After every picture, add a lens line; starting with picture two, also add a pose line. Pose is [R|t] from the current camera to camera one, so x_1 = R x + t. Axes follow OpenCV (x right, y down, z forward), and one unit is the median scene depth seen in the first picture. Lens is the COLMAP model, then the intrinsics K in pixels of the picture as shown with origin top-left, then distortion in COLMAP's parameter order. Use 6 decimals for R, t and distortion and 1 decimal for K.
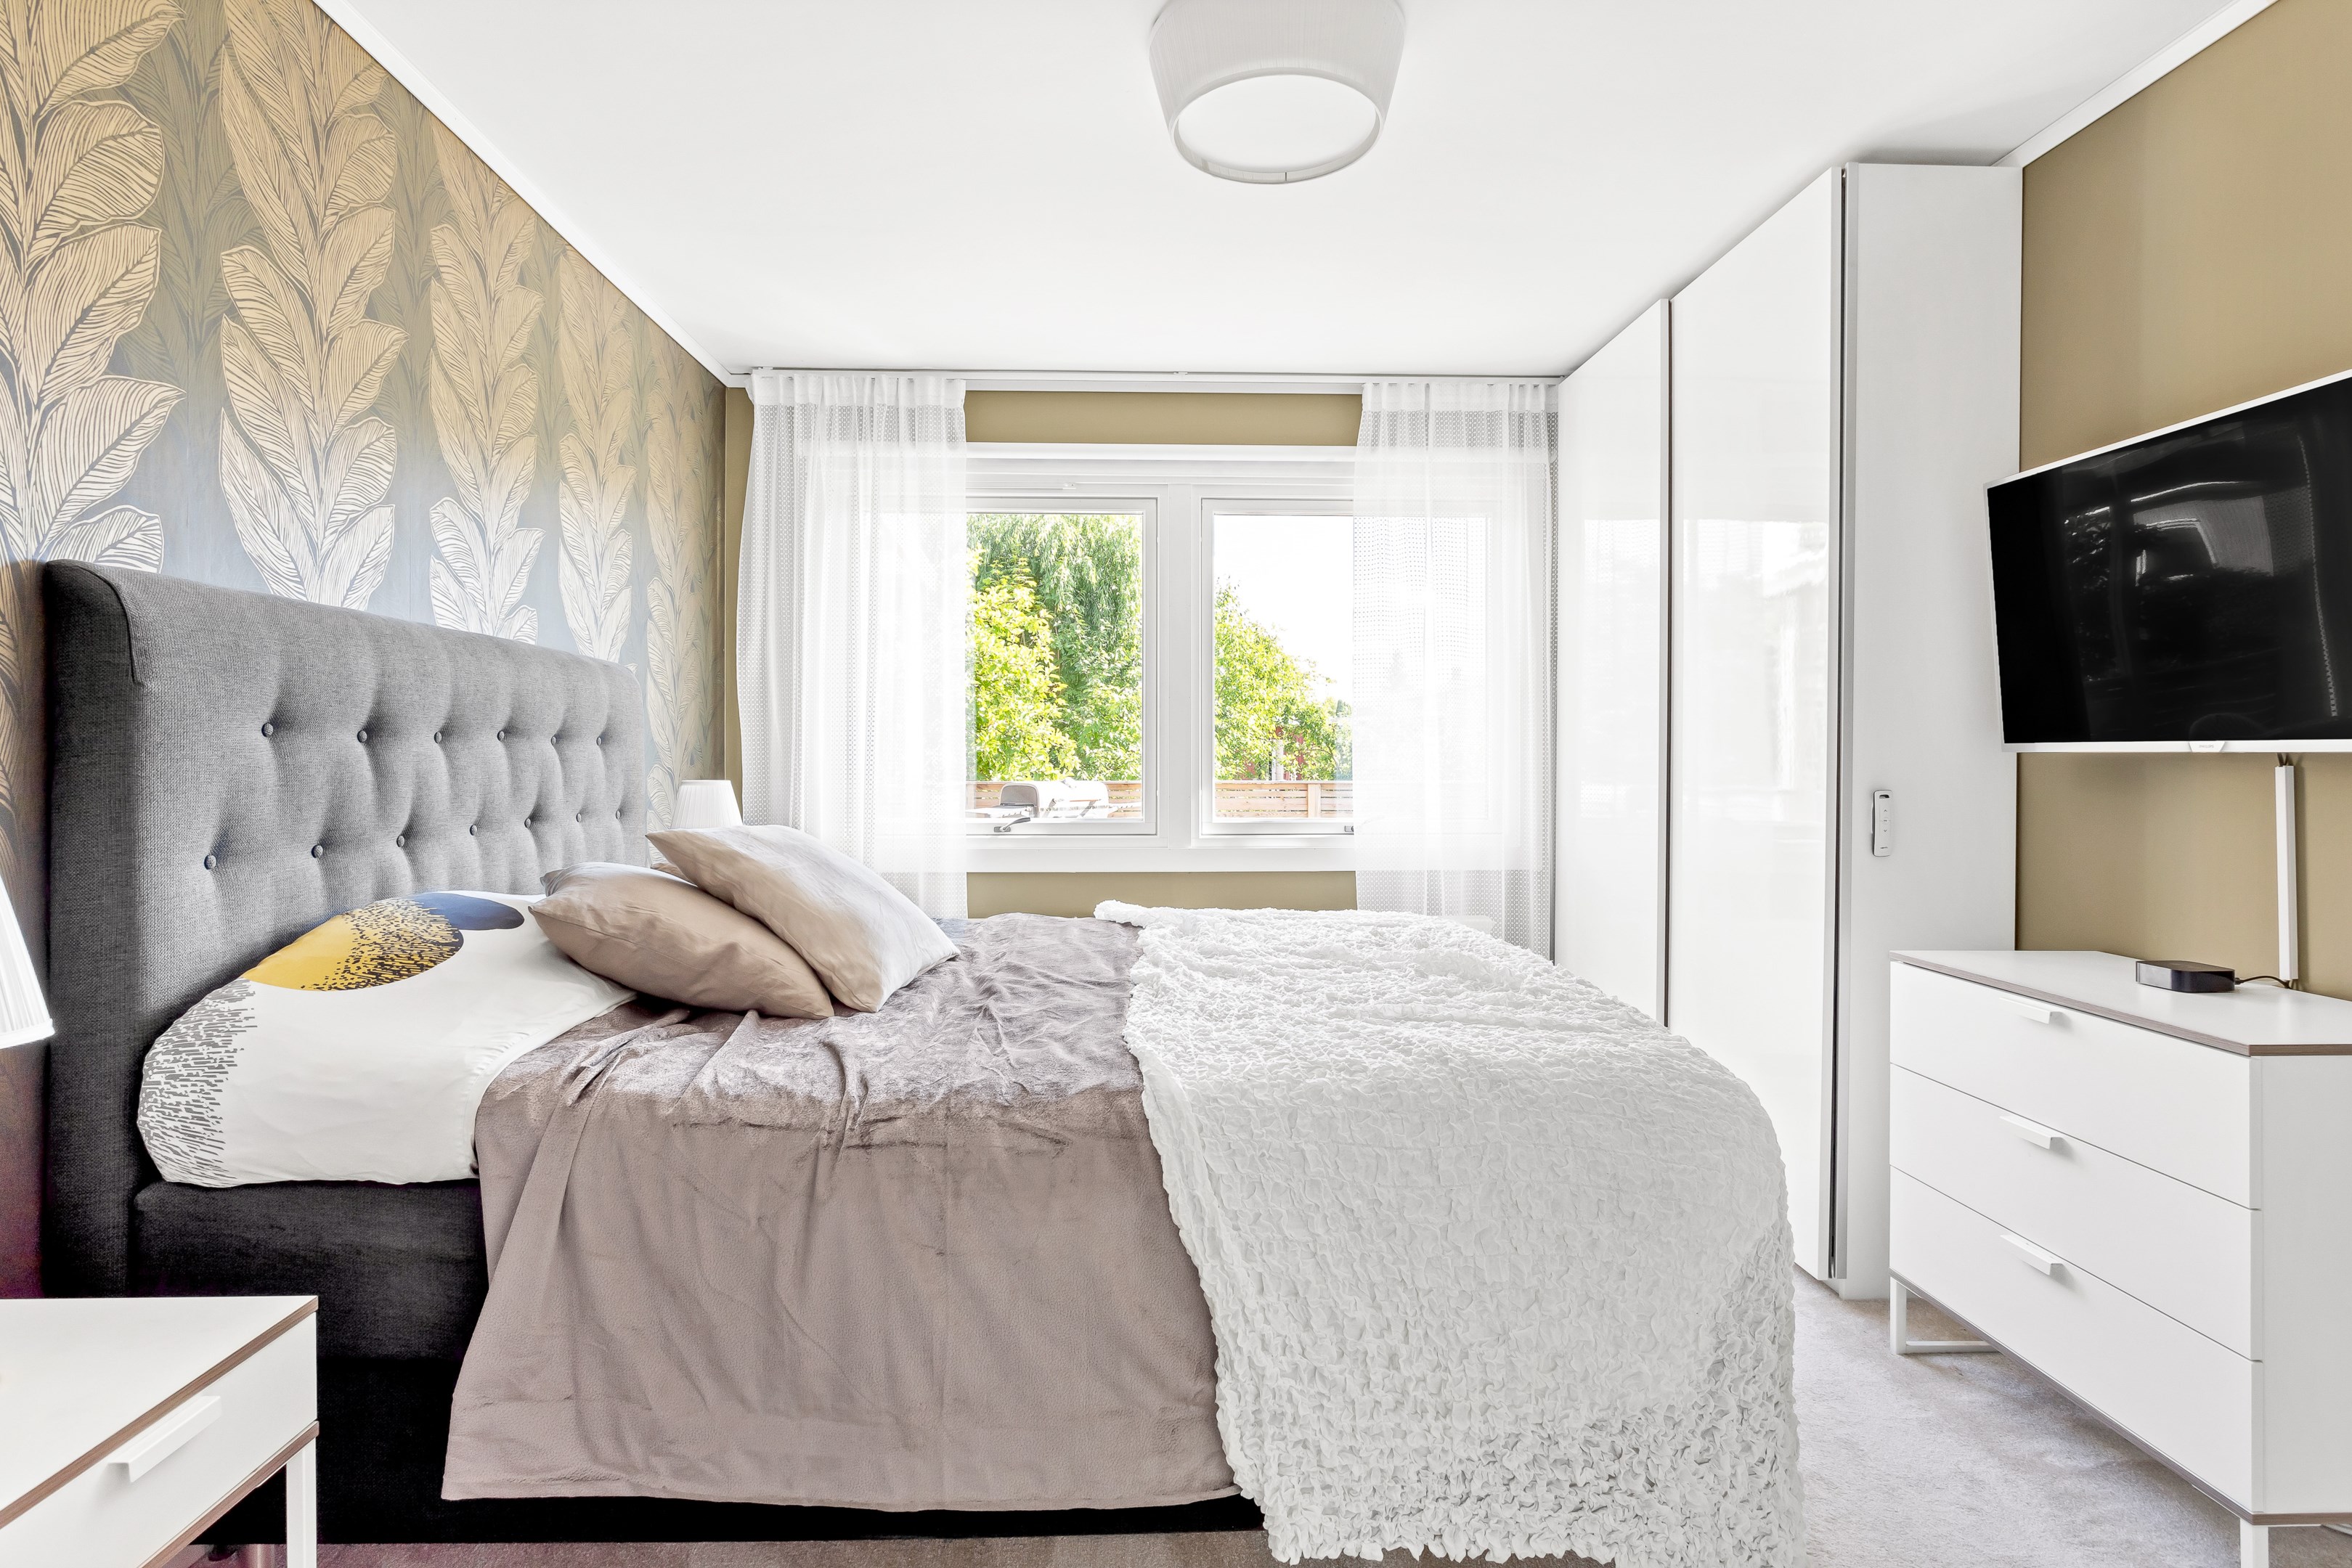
lens RADIAL K [[1283.3, 0, 1176.0], [0, 1283.3, 784.0], [0, 0, 1]] dist [0.000343, 0.000013]
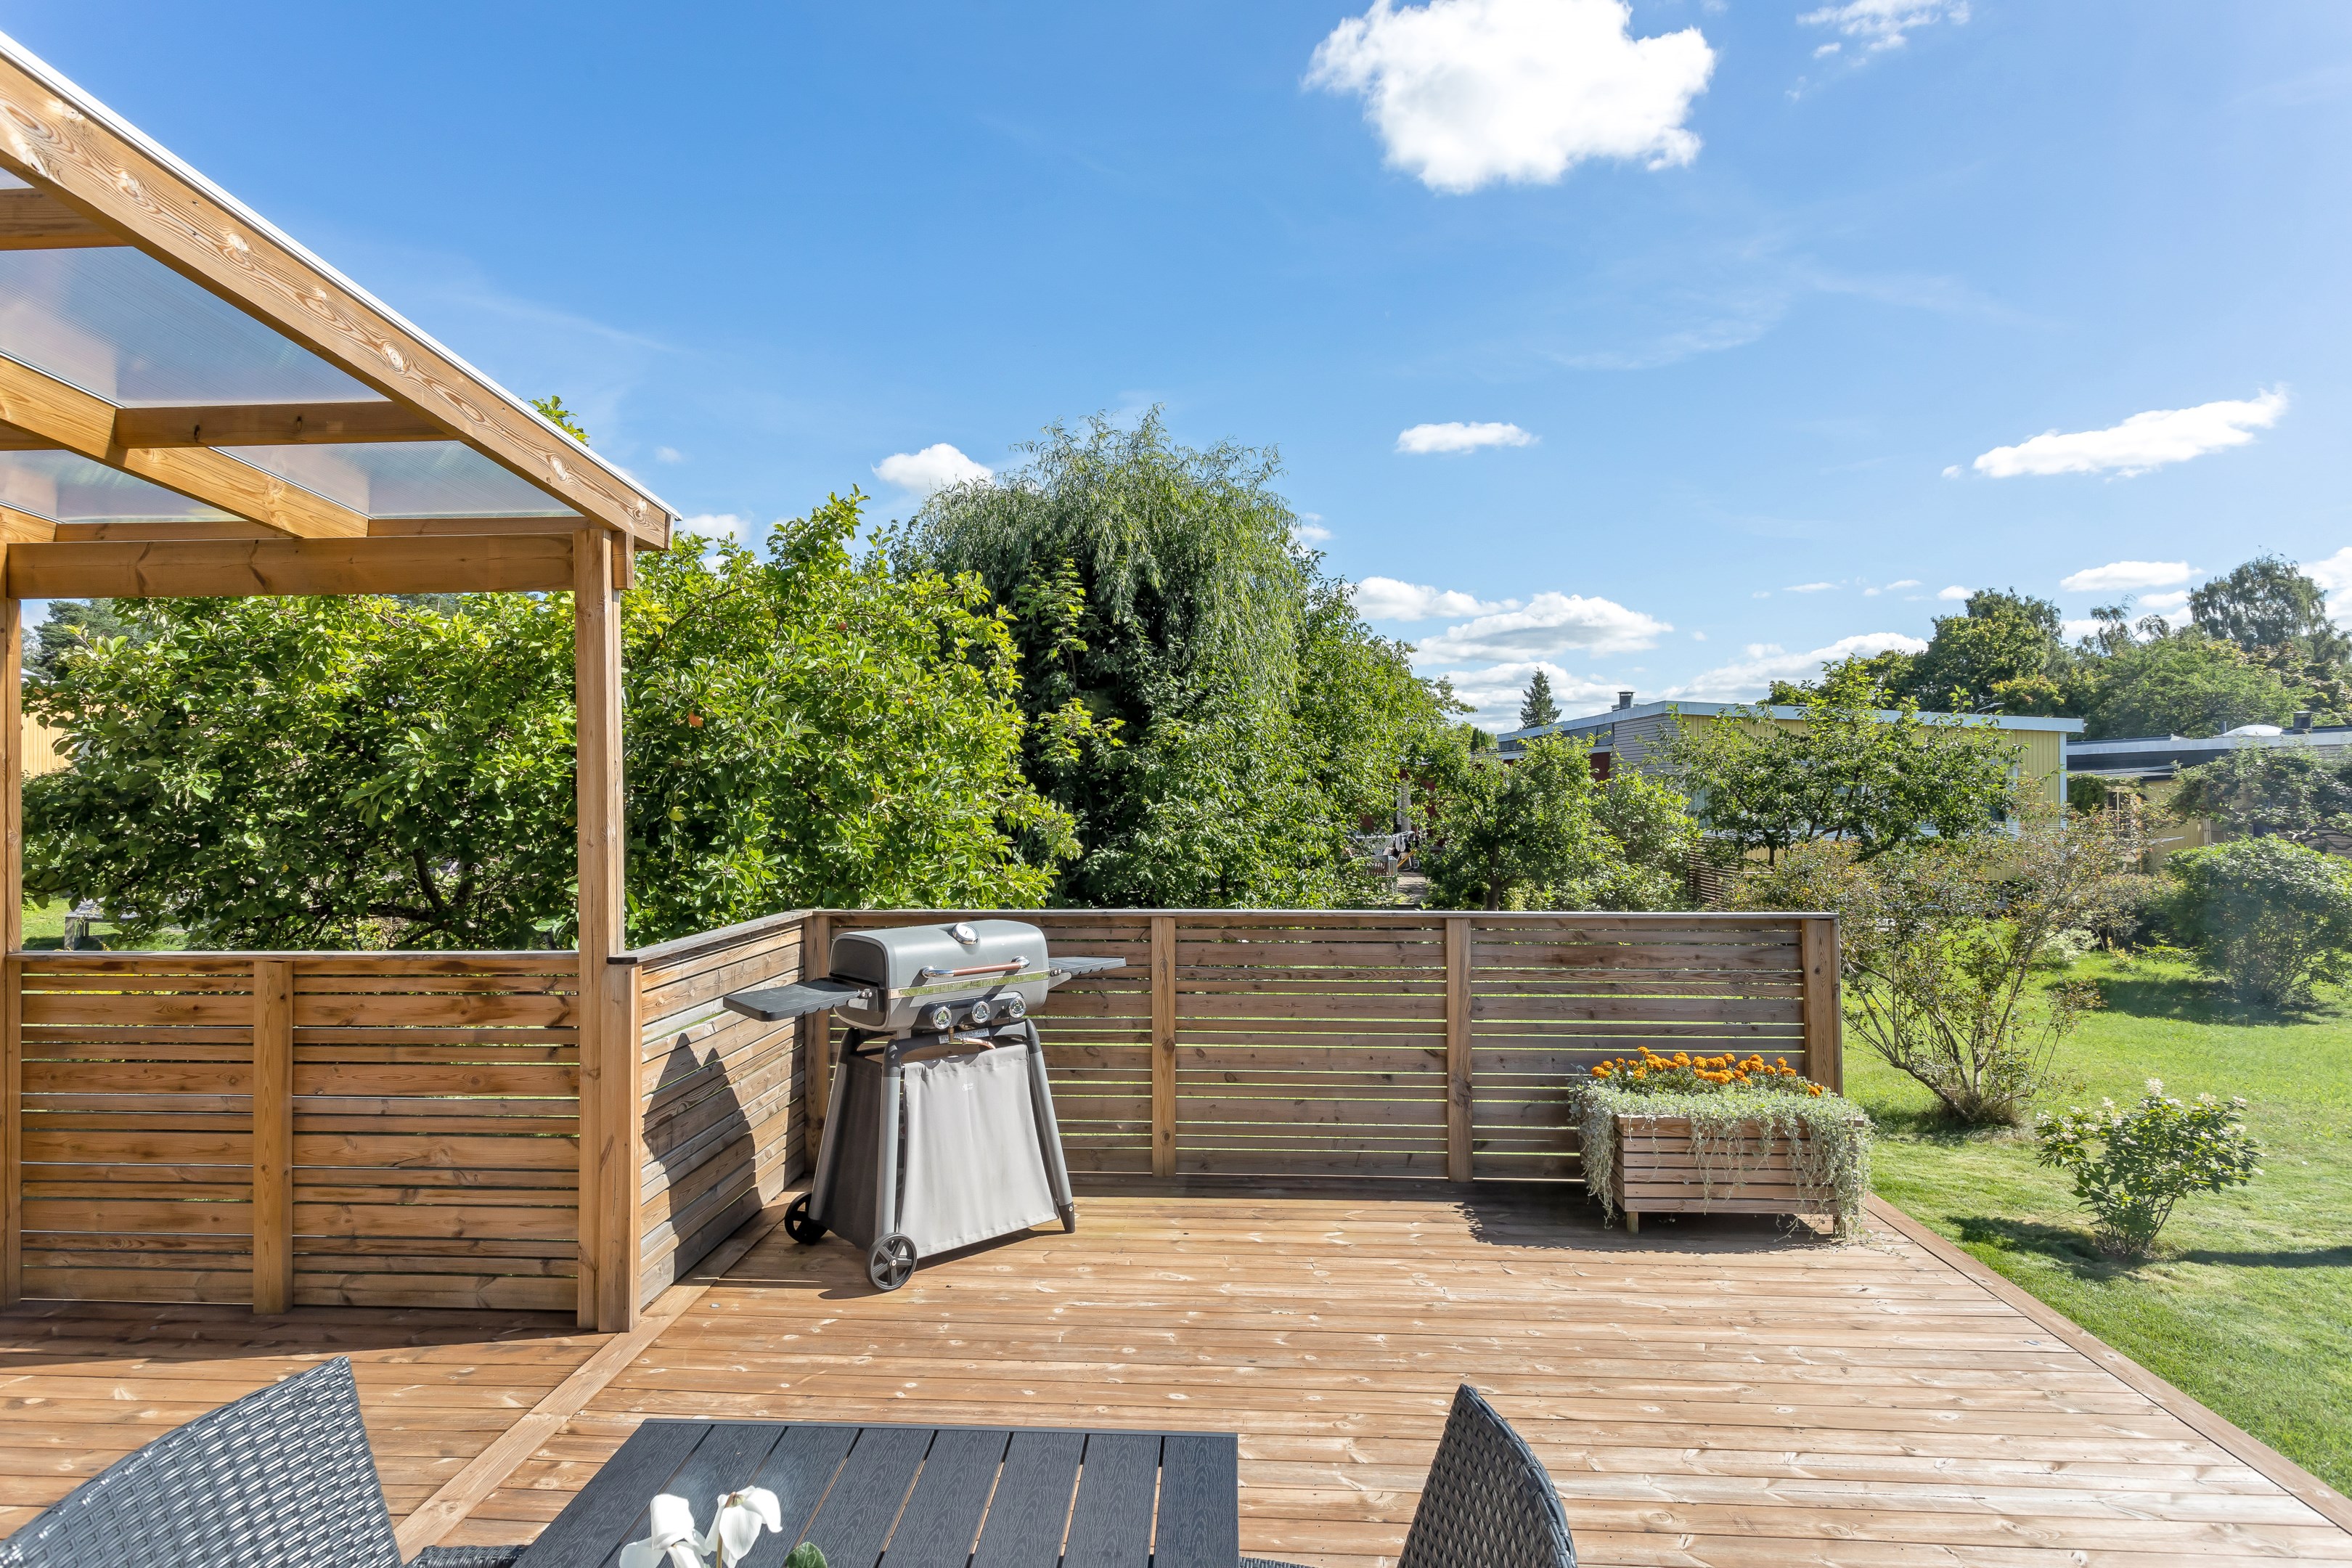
lens RADIAL K [[1337.6, 0, 1176.0], [0, 1337.6, 784.0], [0, 0, 1]] dist [0.000262, -0.000046]
pose [[0.995652, -0.000892, -0.093149, 0.020437], [-0.001328, 0.999716, -0.023776, -0.019040], [0.093143, 0.023797, 0.995368, 0.197810]]
